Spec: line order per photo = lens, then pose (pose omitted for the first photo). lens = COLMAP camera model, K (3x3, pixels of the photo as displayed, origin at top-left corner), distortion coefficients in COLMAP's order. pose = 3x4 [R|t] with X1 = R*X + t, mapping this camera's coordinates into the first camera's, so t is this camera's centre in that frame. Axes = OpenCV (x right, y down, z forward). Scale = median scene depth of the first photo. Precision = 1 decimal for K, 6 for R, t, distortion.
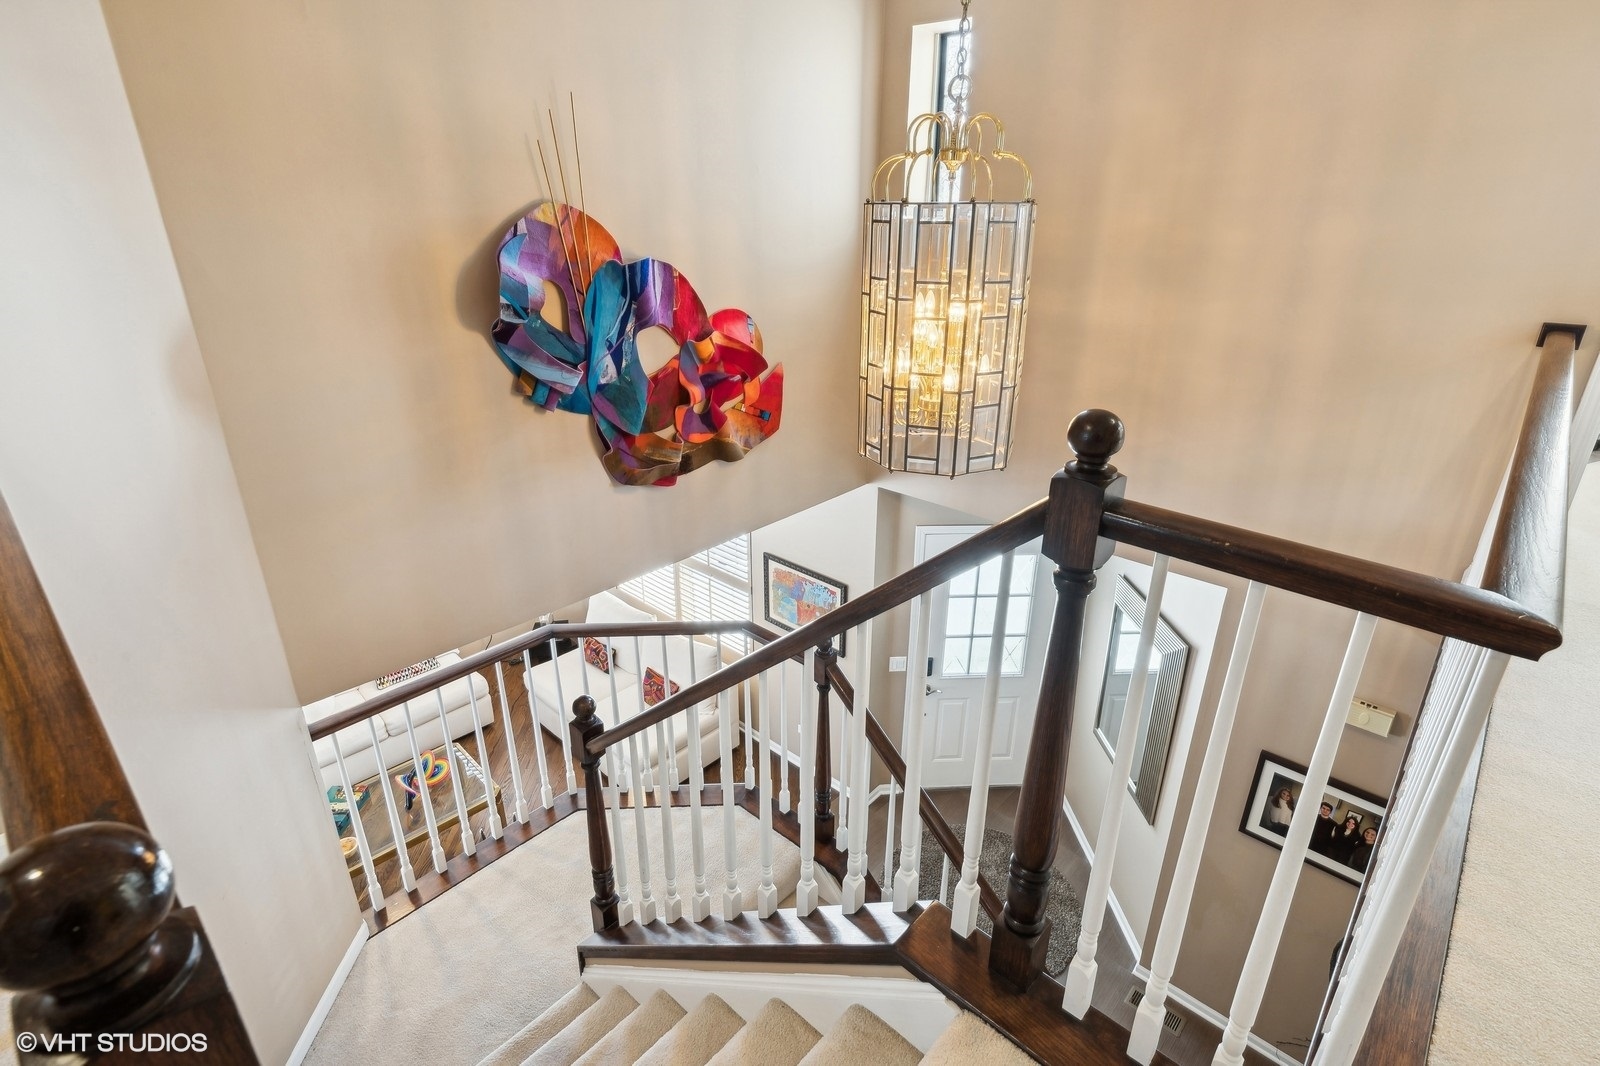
lens RADIAL K [[790.0, 0, 801.8], [0, 790.0, 518.8], [0, 0, 1]] dist [0.001657, 0.000355]
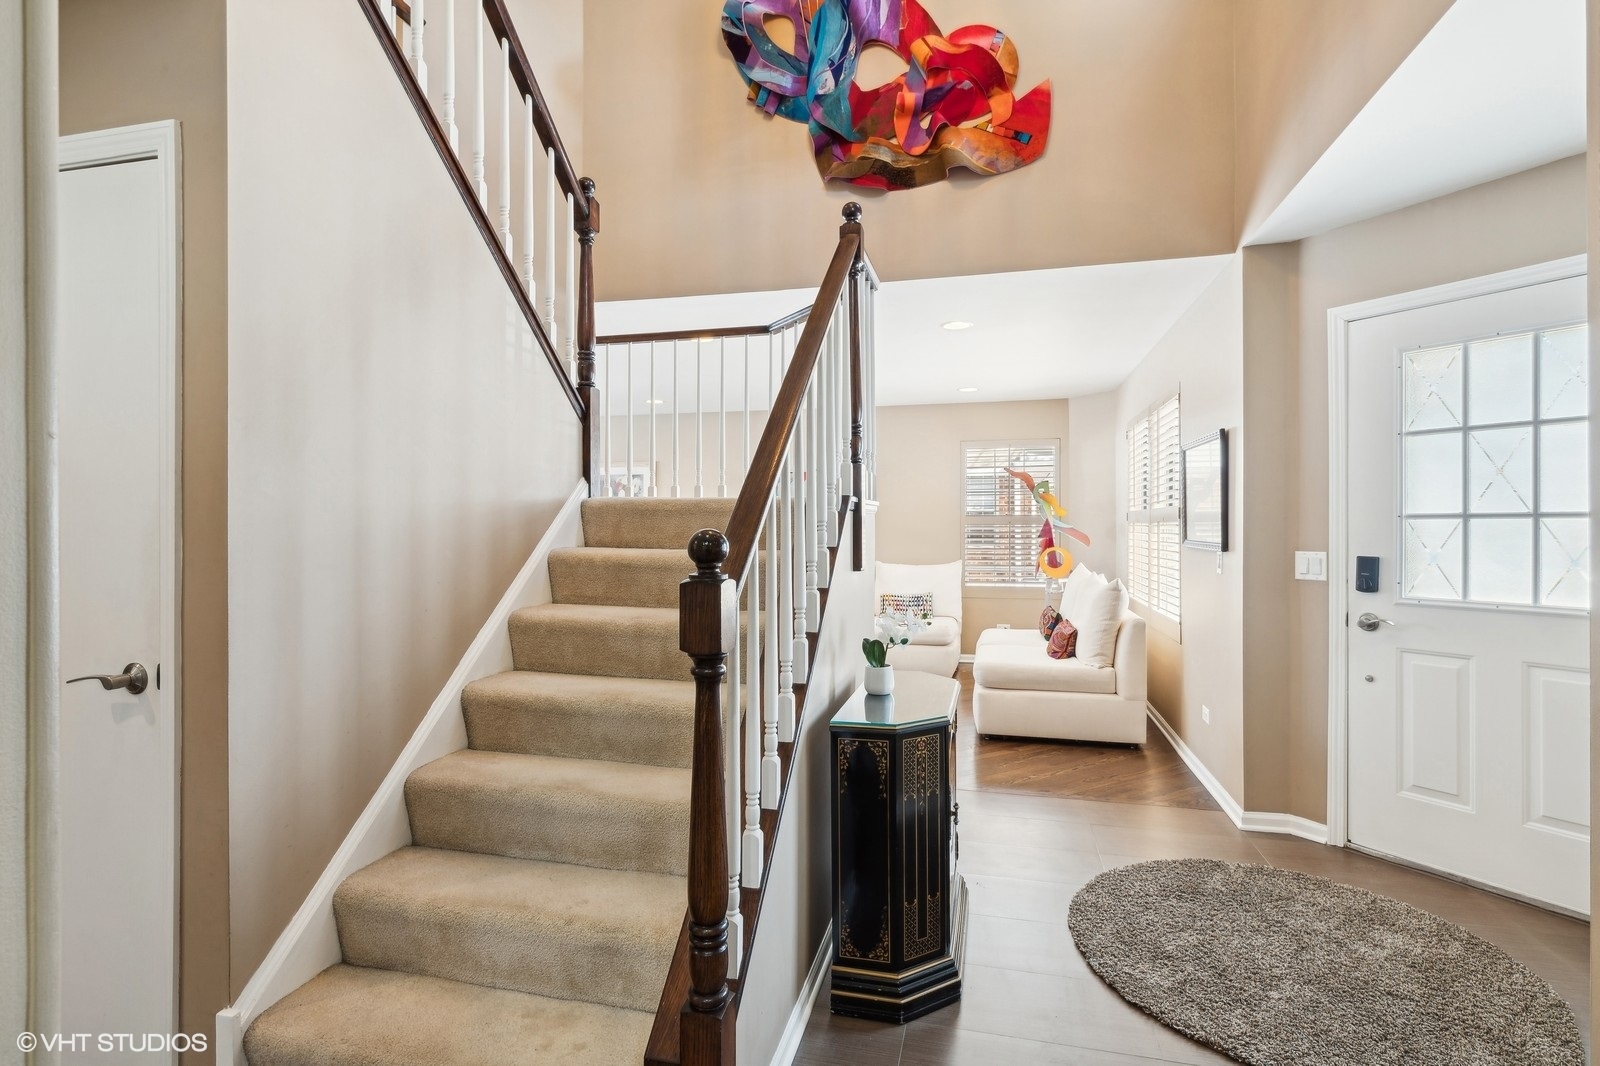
lens RADIAL K [[790.0, 0, 801.8], [0, 790.0, 518.8], [0, 0, 1]] dist [0.001657, 0.000355]
pose [[0.472941, -0.009598, -0.881042, 0.772263], [-0.332051, 0.924273, -0.188313, 0.649195], [0.816130, 0.381612, 0.433940, 0.697405]]
